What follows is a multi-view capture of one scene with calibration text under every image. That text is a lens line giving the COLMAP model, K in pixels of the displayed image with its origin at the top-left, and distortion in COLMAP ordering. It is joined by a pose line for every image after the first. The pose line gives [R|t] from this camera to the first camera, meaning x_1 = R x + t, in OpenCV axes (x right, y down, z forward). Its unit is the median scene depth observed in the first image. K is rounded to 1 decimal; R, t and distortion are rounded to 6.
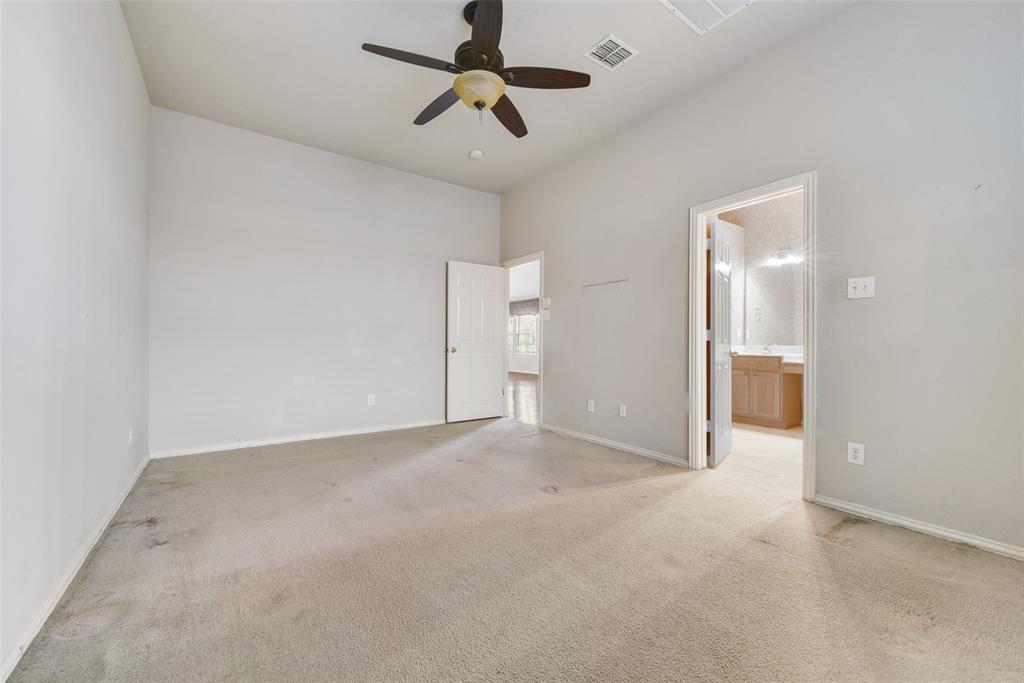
lens RADIAL K [[411.5, 0, 516.3], [0, 411.5, 346.1], [0, 0, 1]] dist [0.011543, 0.000025]
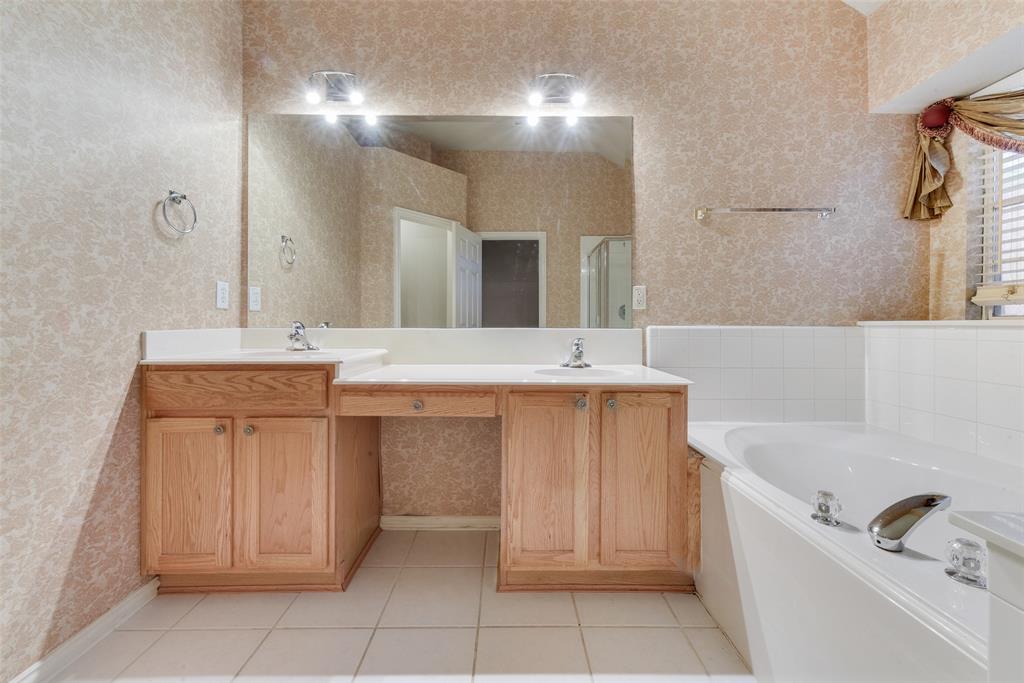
lens RADIAL K [[411.5, 0, 514.0], [0, 411.5, 332.4], [0, 0, 1]] dist [0.011543, 0.000025]
pose [[0.575722, -0.006915, 0.817616, 0.402813], [-0.005984, 0.999902, 0.012670, -0.003769], [-0.817624, -0.012186, 0.575624, 0.613892]]
